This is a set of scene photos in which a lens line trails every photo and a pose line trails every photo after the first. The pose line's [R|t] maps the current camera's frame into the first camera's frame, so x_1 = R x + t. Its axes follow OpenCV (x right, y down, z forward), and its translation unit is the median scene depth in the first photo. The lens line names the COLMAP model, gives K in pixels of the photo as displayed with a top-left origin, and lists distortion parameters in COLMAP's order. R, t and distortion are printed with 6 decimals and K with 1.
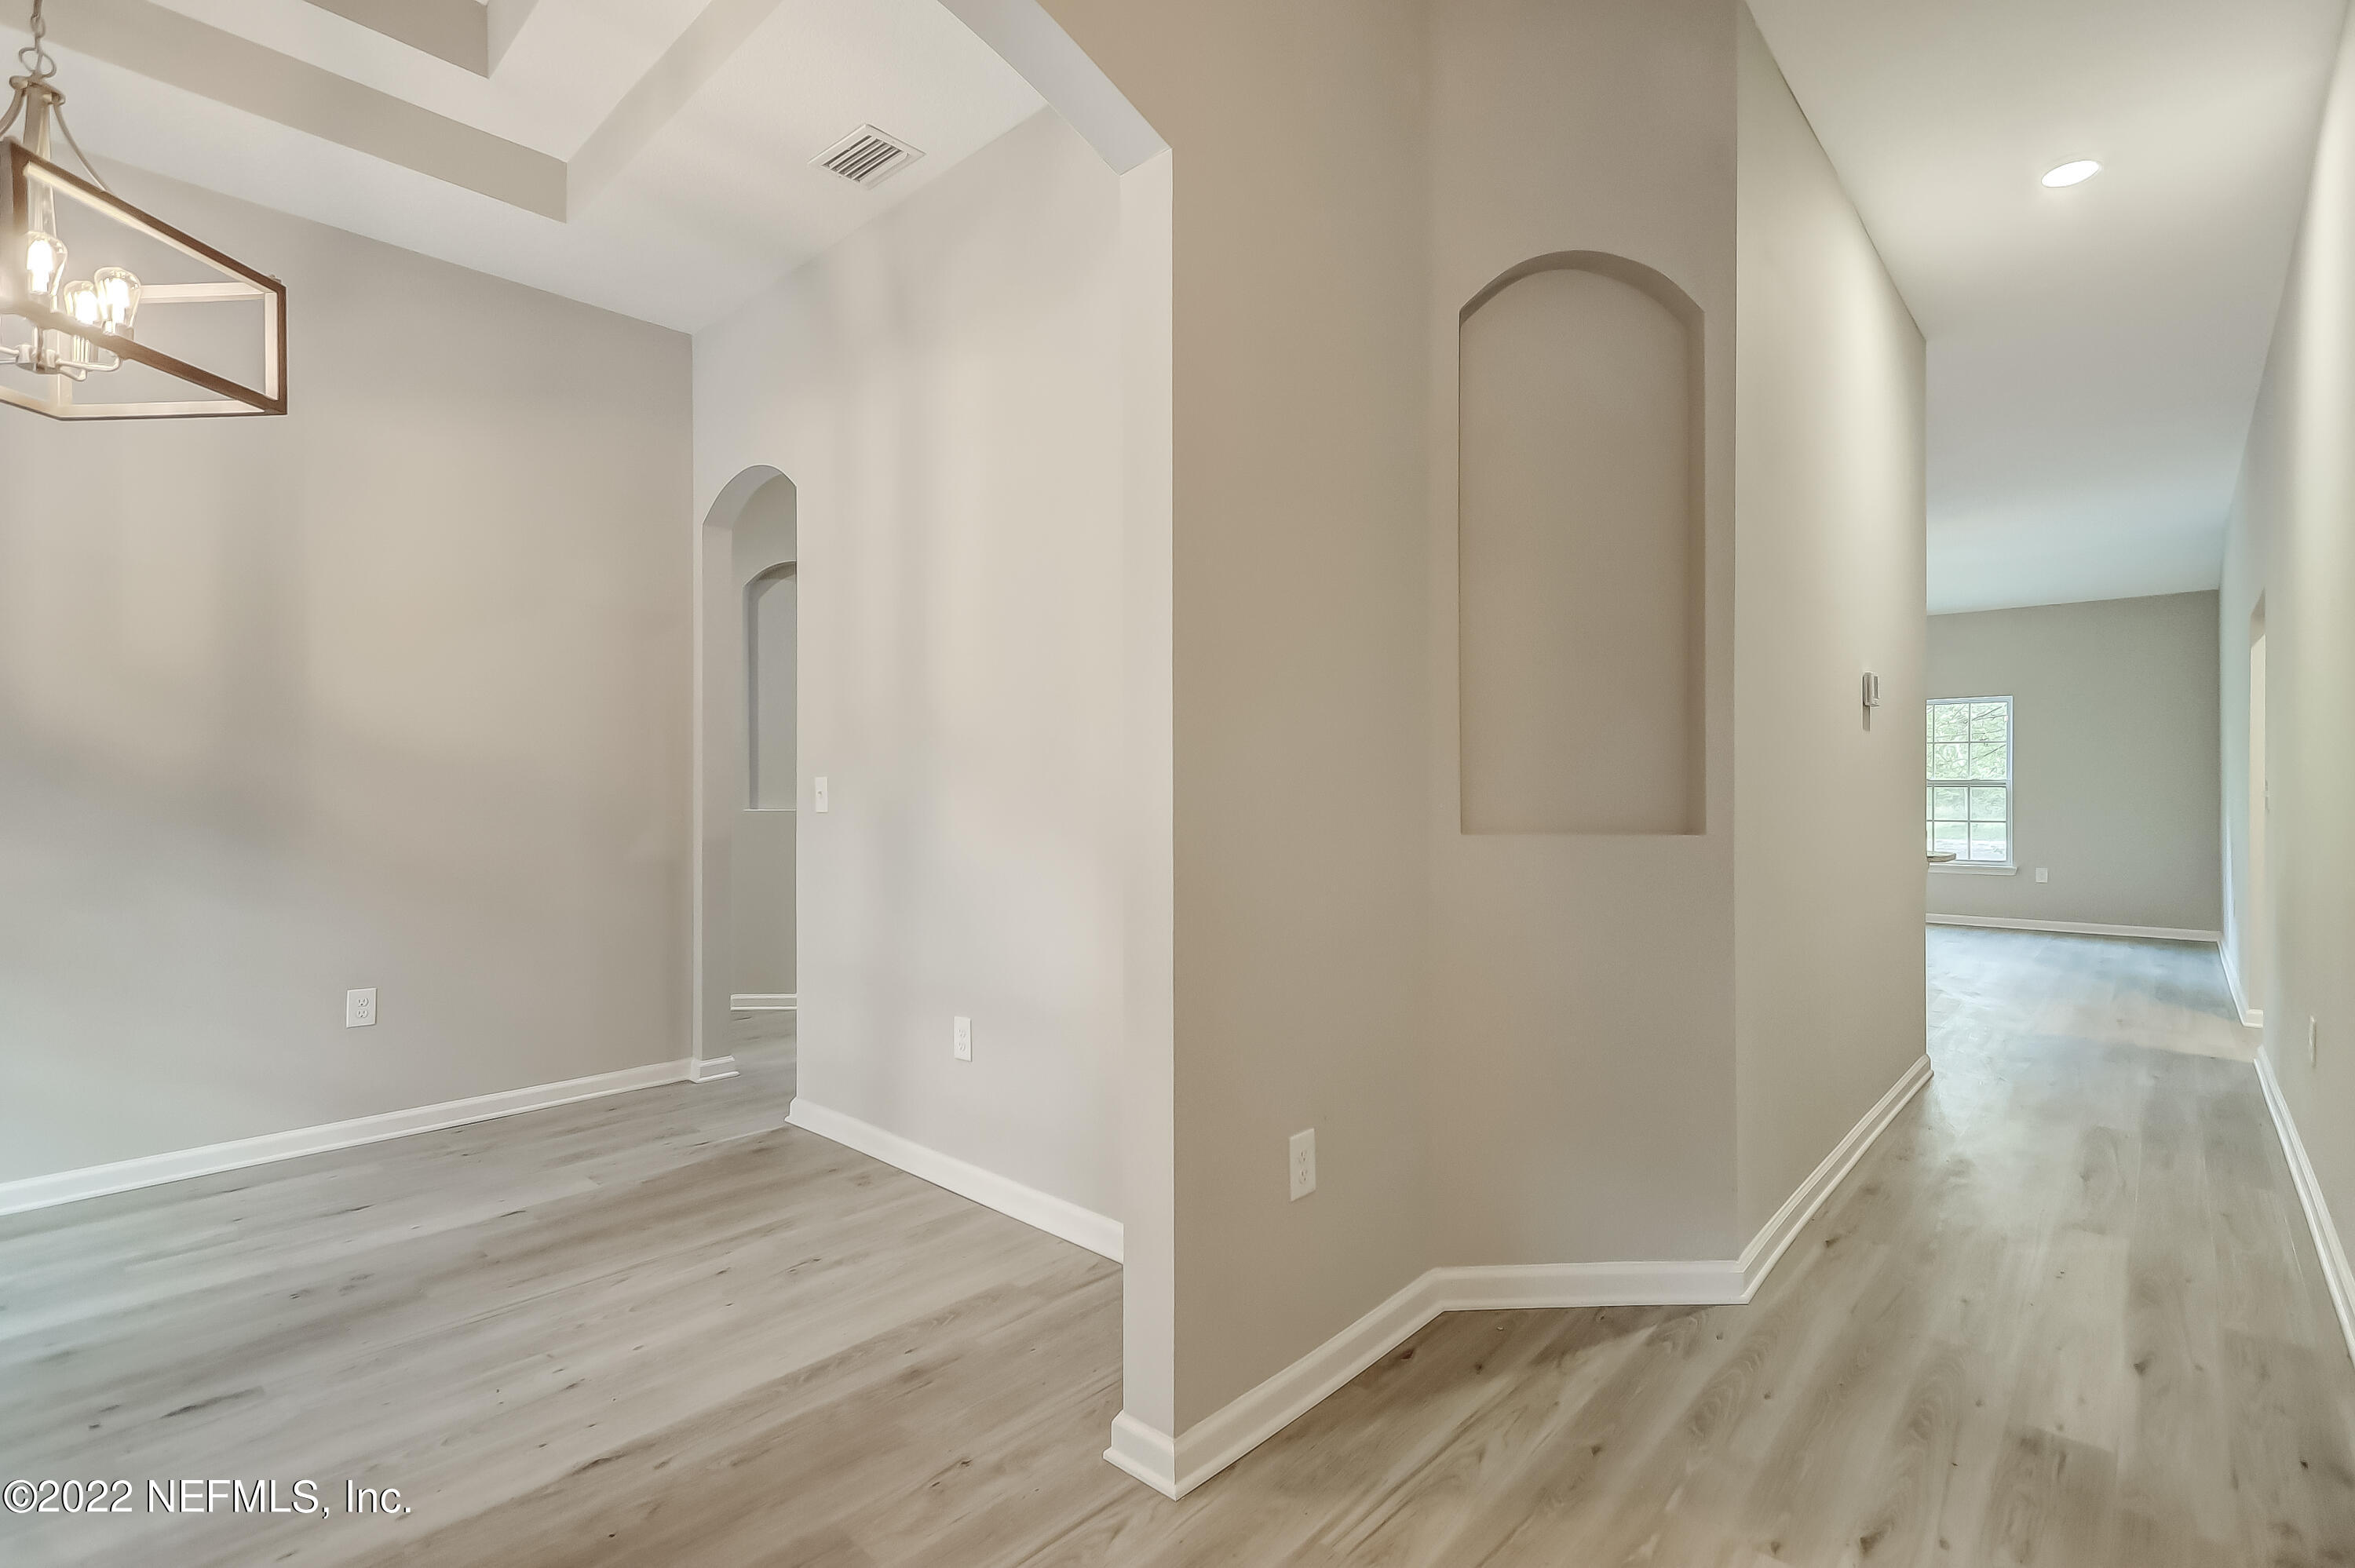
lens RADIAL K [[1078.6, 0, 1168.0], [0, 1078.6, 789.7], [0, 0, 1]] dist [-0.003677, 0.000817]
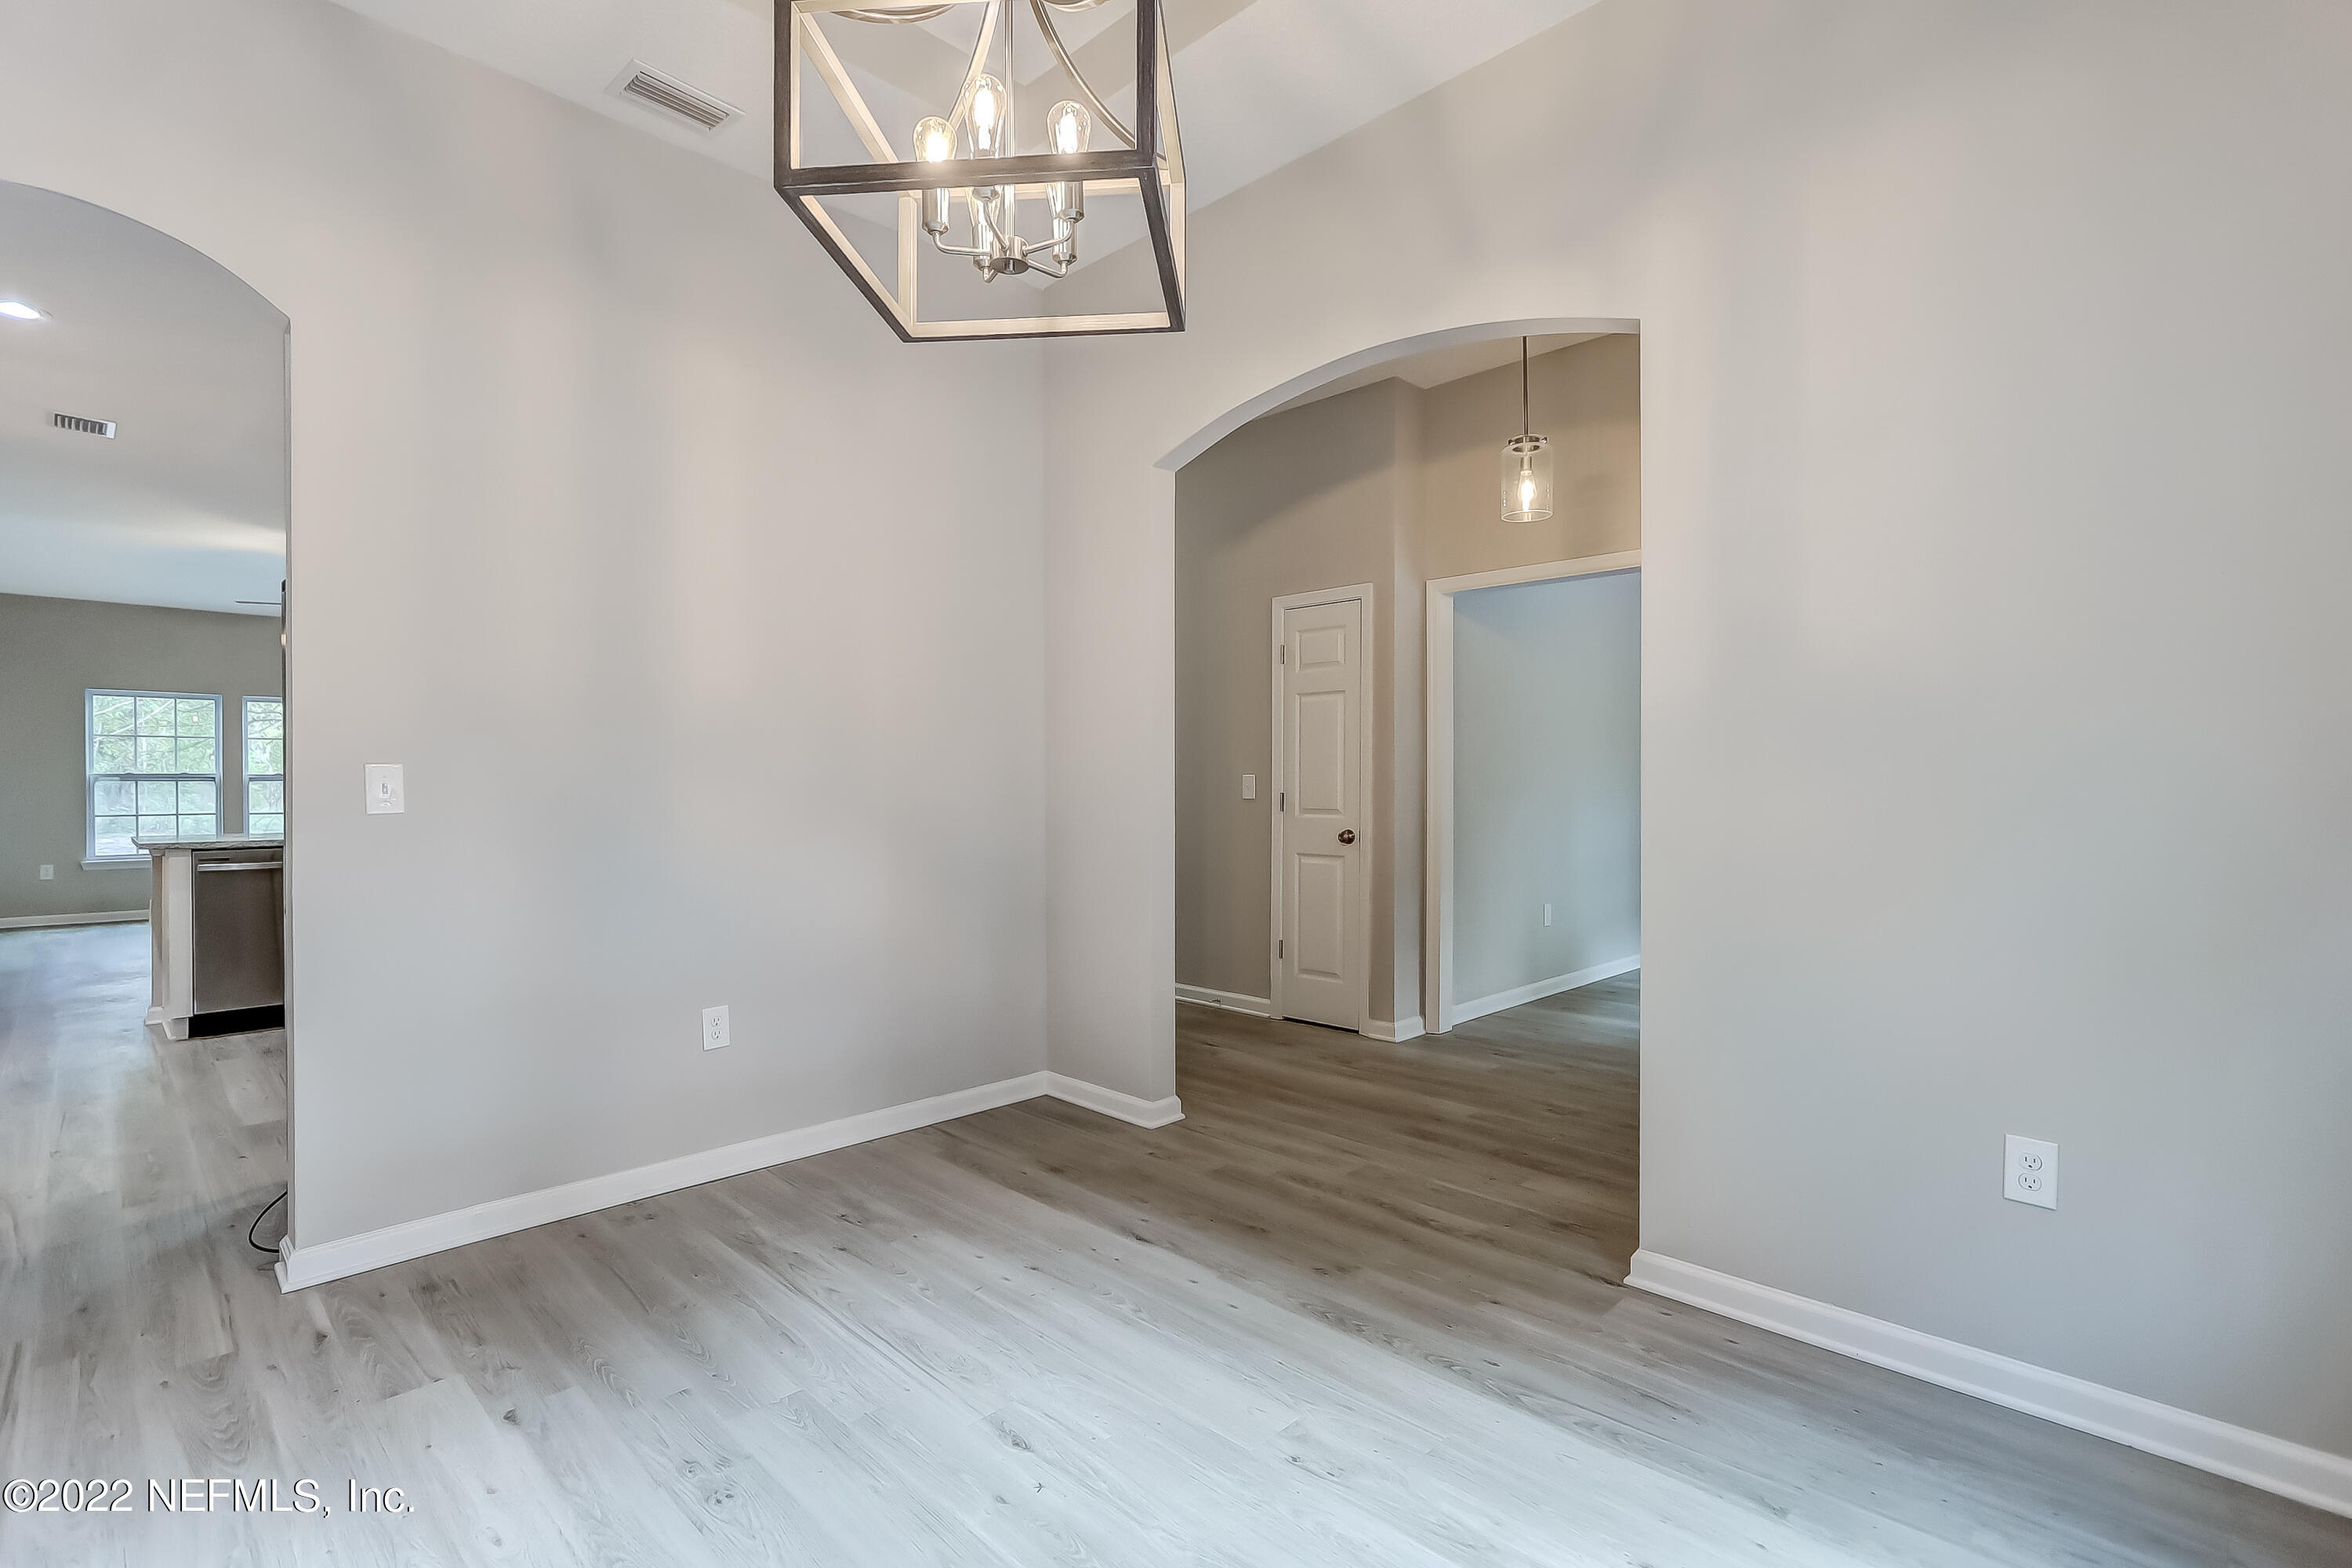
lens RADIAL K [[1077.3, 0, 1166.5], [0, 1077.3, 789.7], [0, 0, 1]] dist [-0.003677, 0.000817]
pose [[0.041141, -0.005440, 0.999139, -1.438749], [0.000462, 0.999985, 0.005426, 0.002344], [-0.999153, 0.000238, 0.041143, 0.652002]]
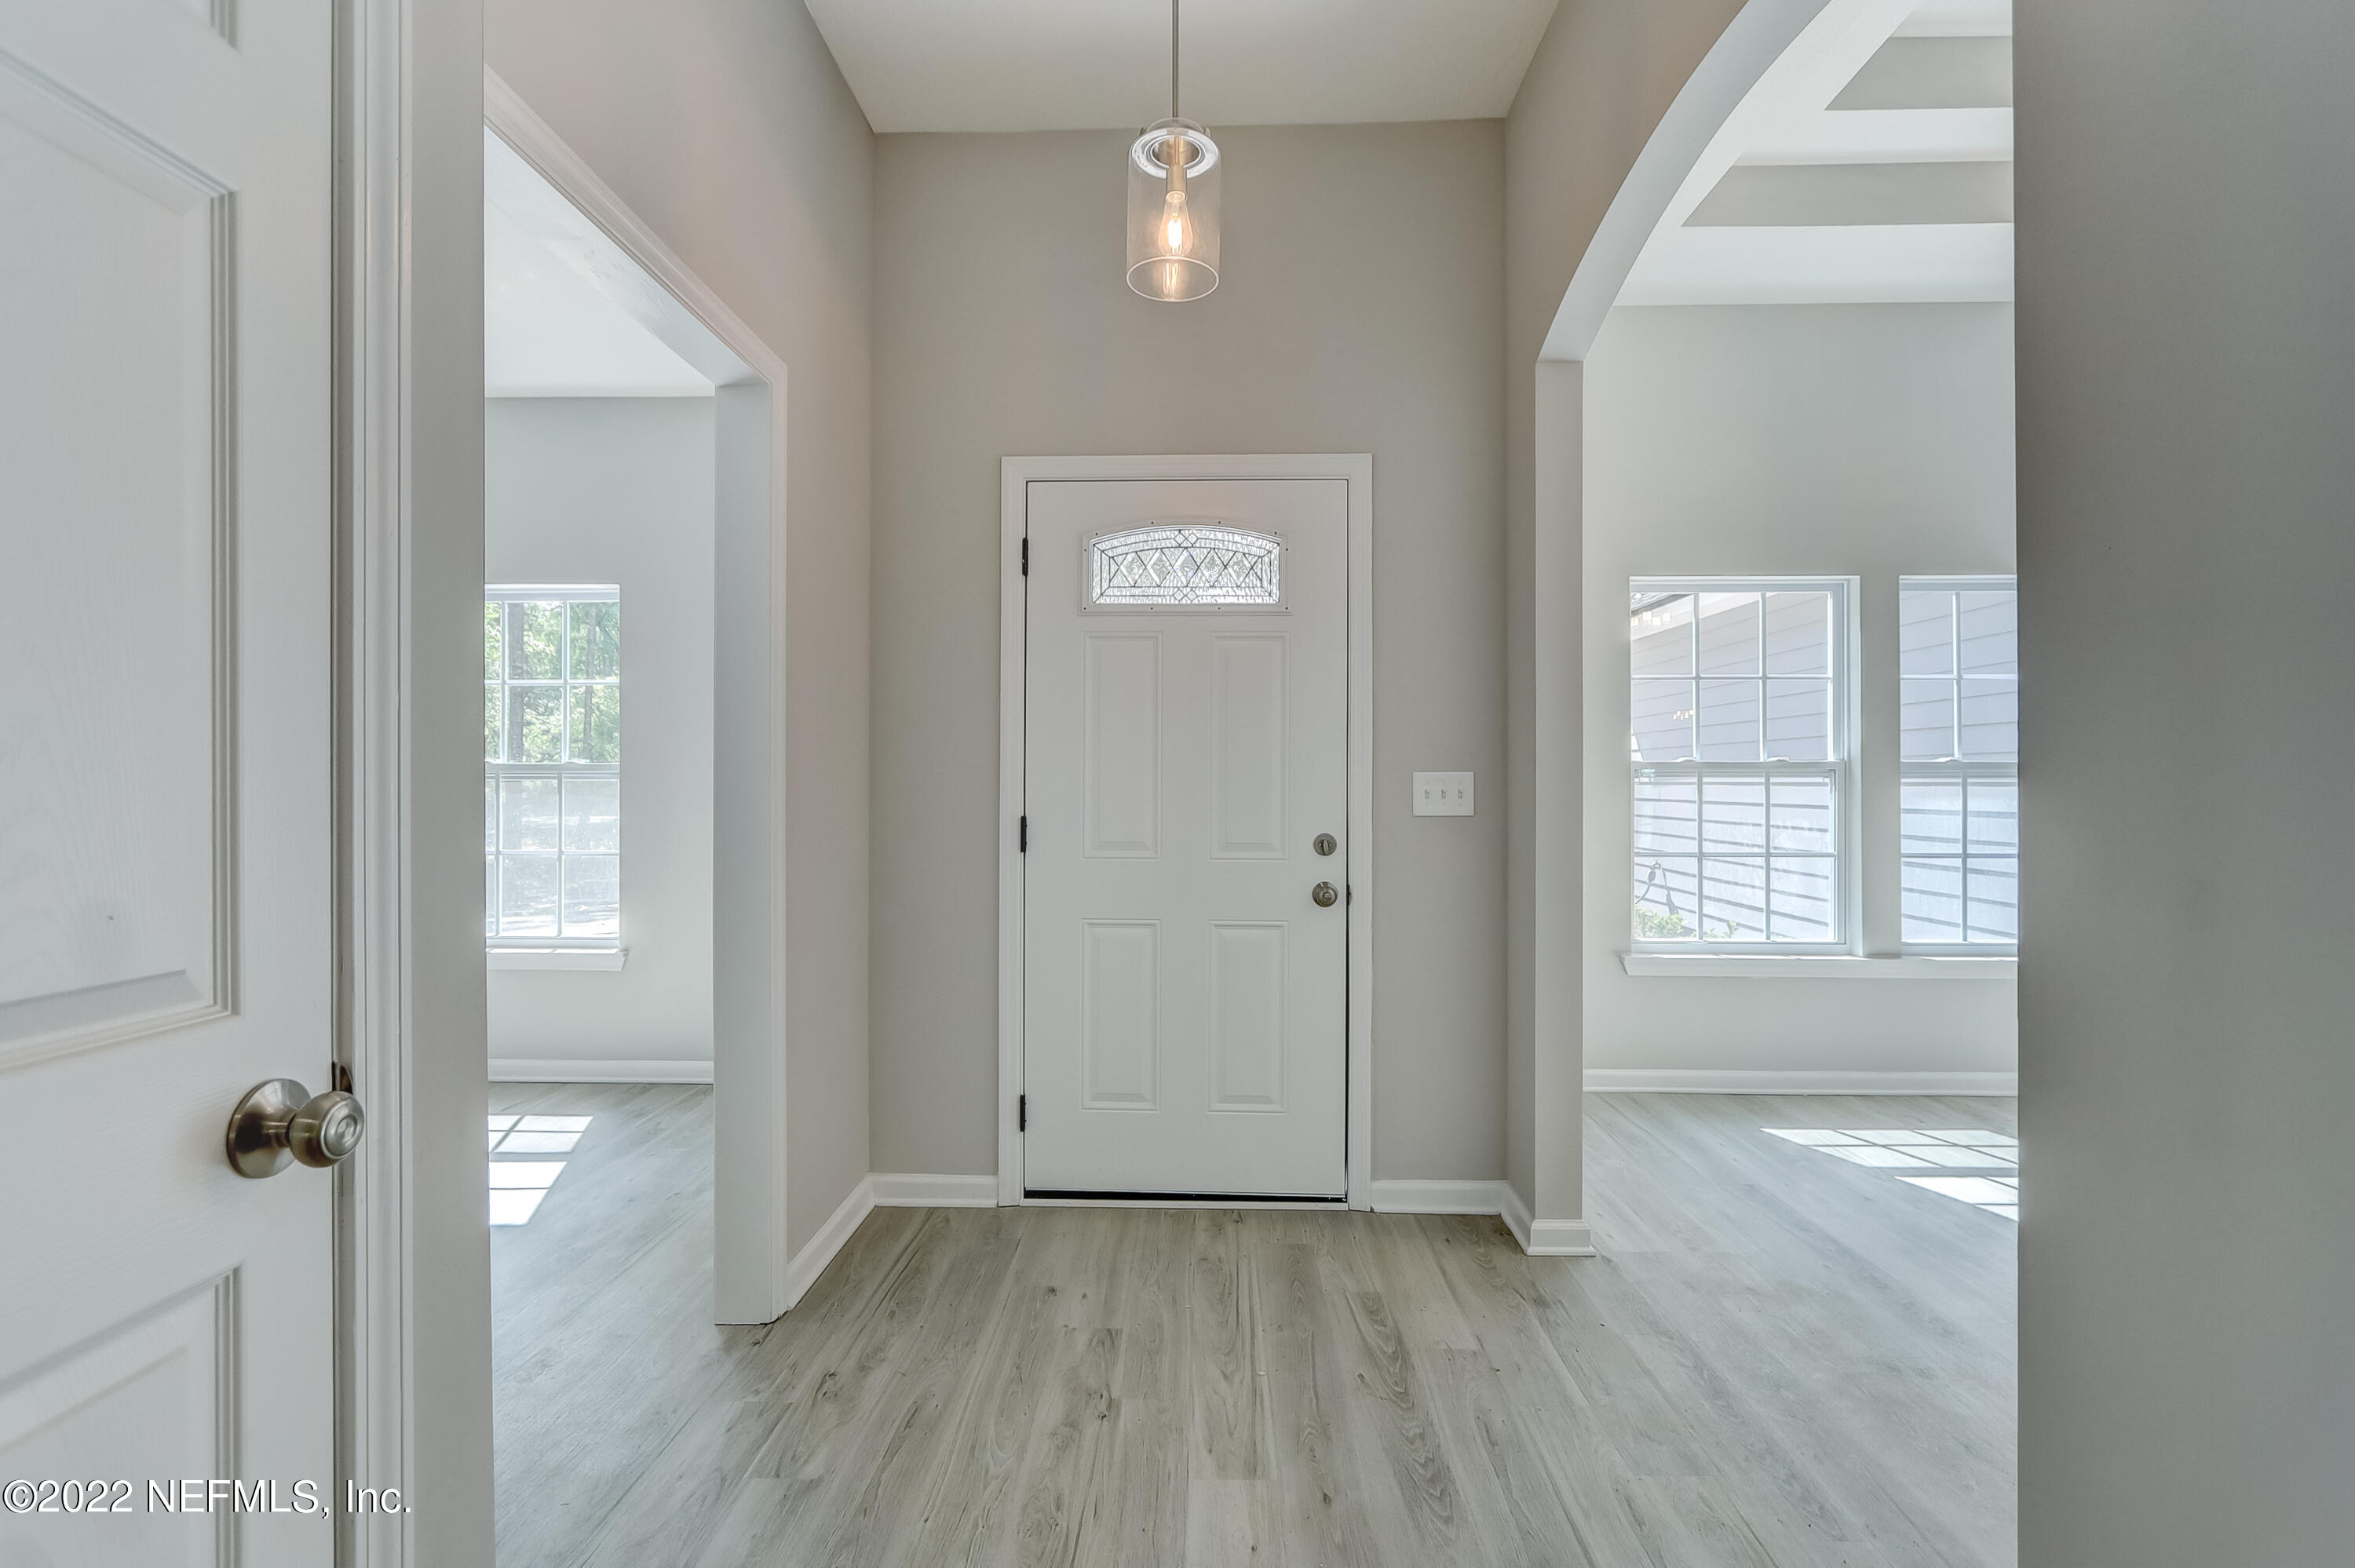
lens RADIAL K [[1080.5, 0, 1181.1], [0, 1080.5, 780.6], [0, 0, 1]] dist [0.000221, 0.000143]
pose [[-0.759886, -0.001667, -0.650055, 0.524645], [0.000362, 0.999995, -0.002988, -0.002136], [0.650057, -0.002506, -0.759882, 0.811393]]
